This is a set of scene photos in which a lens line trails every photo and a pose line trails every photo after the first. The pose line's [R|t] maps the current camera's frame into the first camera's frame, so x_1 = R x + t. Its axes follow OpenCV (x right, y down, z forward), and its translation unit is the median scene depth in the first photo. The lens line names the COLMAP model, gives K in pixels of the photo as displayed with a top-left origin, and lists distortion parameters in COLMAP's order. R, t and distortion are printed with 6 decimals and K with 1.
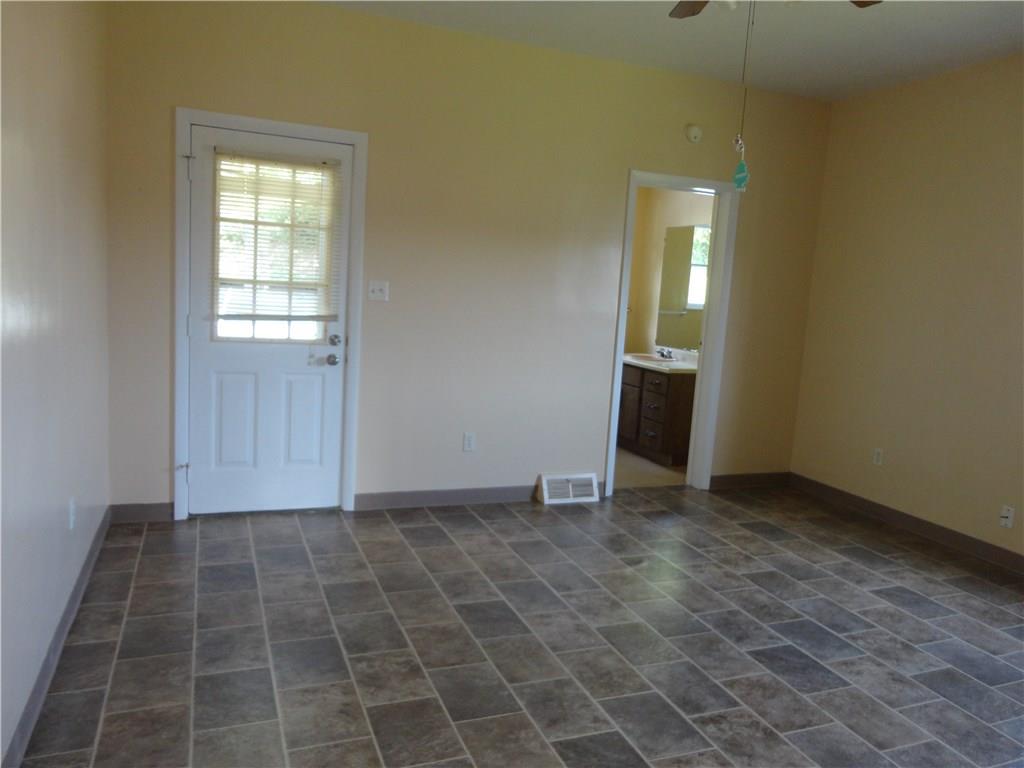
lens RADIAL K [[758.0, 0, 512.3], [0, 758.0, 382.2], [0, 0, 1]] dist [-0.000356, -0.002739]
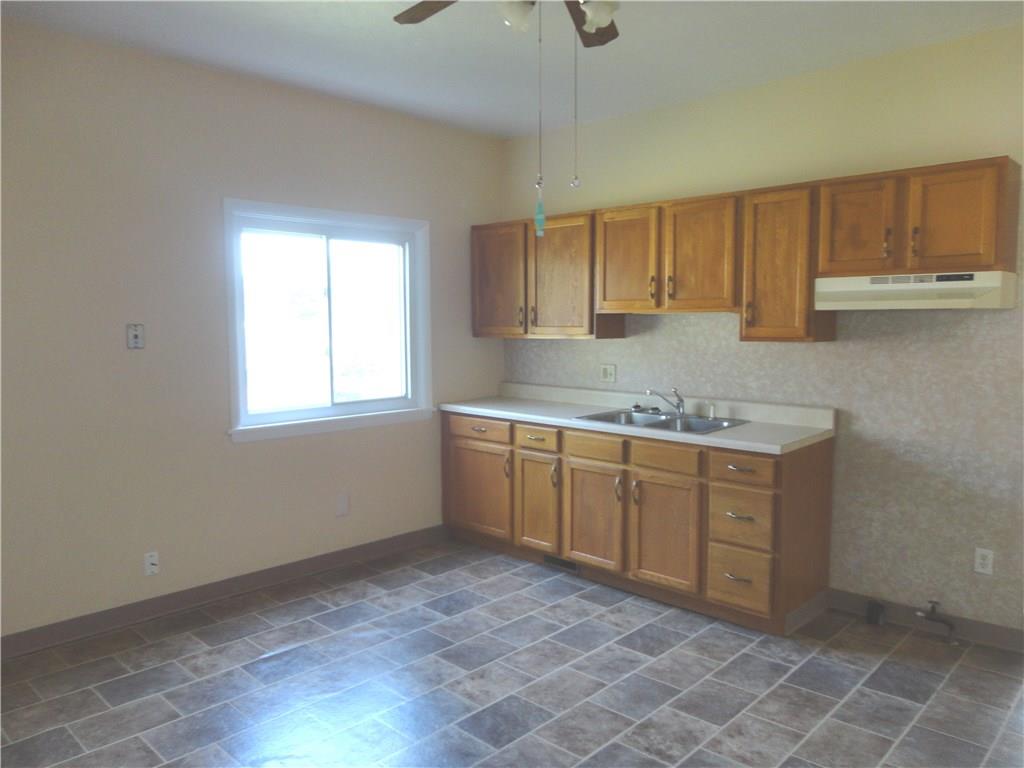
lens RADIAL K [[758.0, 0, 503.8], [0, 758.0, 379.4], [0, 0, 1]] dist [-0.000356, -0.002739]
pose [[-0.404596, -0.129259, 0.905314, -0.531426], [0.121261, 0.973636, 0.193207, -0.272578], [-0.906420, 0.187950, -0.378255, 1.451499]]
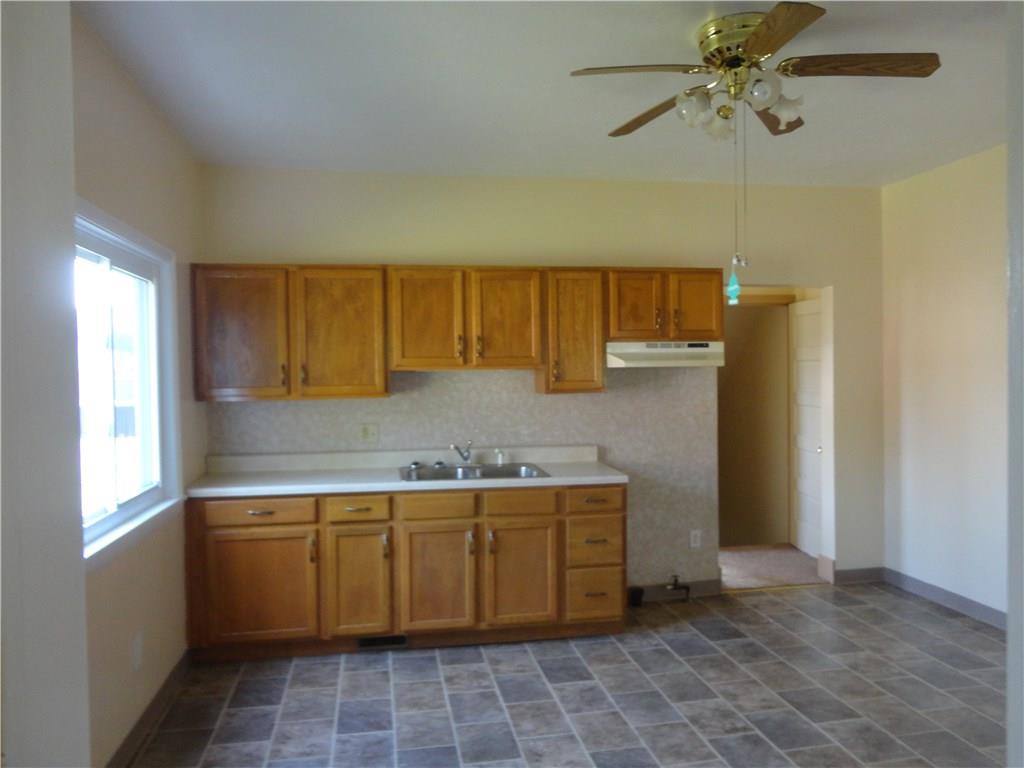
lens RADIAL K [[758.0, 0, 511.9], [0, 758.0, 382.6], [0, 0, 1]] dist [-0.000356, -0.002739]
pose [[-0.978920, -0.049854, 0.198068, 0.204680], [-0.014287, 0.984092, 0.177086, -0.321534], [-0.203746, 0.170523, -0.964059, 2.007480]]
